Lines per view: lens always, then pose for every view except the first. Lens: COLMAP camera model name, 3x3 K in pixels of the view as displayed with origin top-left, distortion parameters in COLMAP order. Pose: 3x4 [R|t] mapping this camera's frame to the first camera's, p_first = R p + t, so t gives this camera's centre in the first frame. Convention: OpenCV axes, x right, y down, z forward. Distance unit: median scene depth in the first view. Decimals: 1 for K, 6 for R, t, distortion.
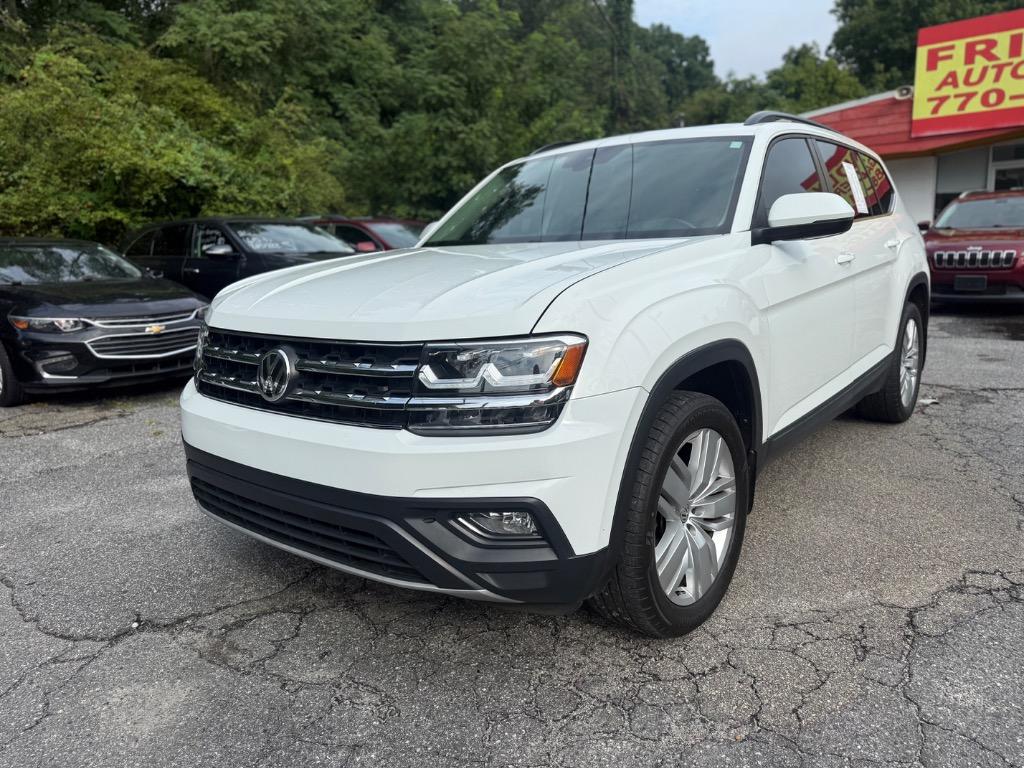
lens RADIAL K [[723.4, 0, 506.0], [0, 723.4, 387.2], [0, 0, 1]] dist [0.006830, -0.013286]
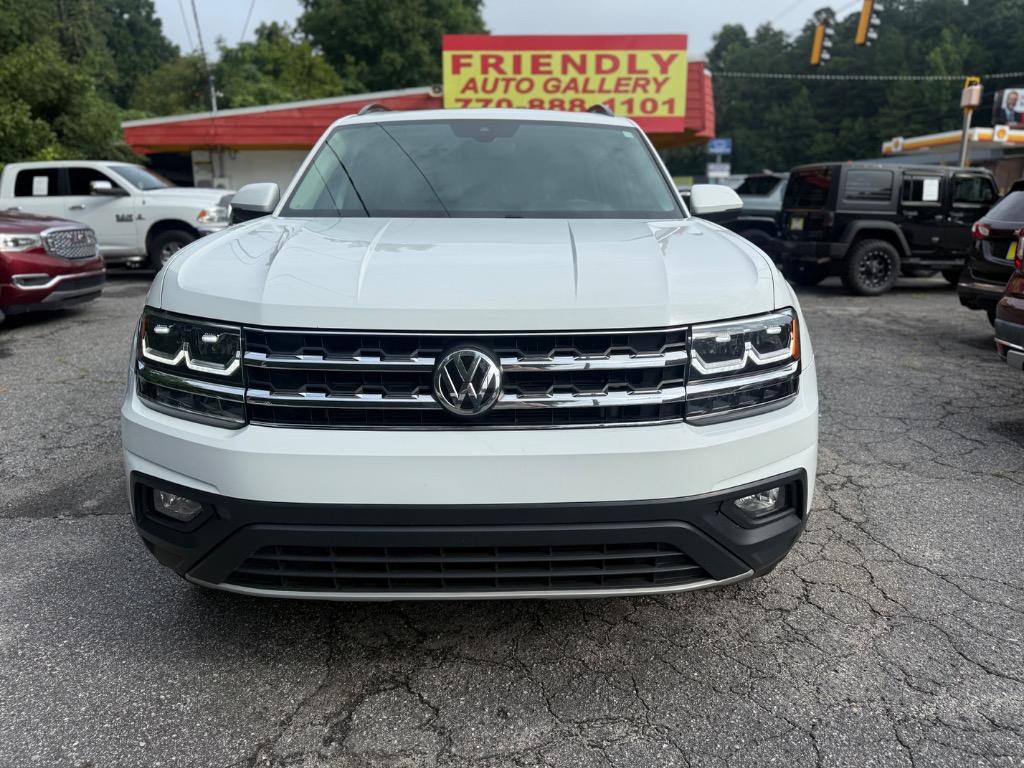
lens RADIAL K [[723.4, 0, 518.3], [0, 723.4, 388.1], [0, 0, 1]] dist [0.006830, -0.013286]
pose [[0.769413, -0.110111, 0.629190, -0.115744], [0.090427, 0.993886, 0.063353, -0.008101], [-0.632319, 0.008151, 0.774666, 0.055595]]
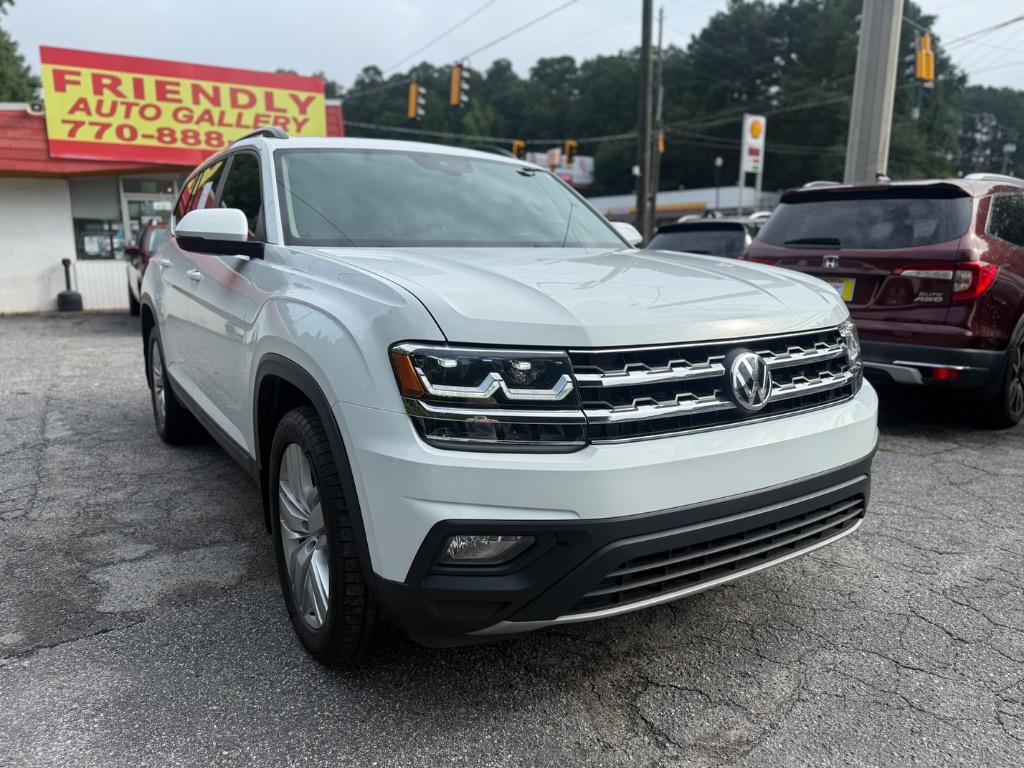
lens RADIAL K [[723.4, 0, 515.5], [0, 723.4, 383.7], [0, 0, 1]] dist [0.006830, -0.013286]
pose [[0.318000, -0.128508, 0.939341, -0.190236], [0.168484, 0.982661, 0.077396, -0.019901], [-0.933000, 0.133652, 0.334138, 0.147069]]
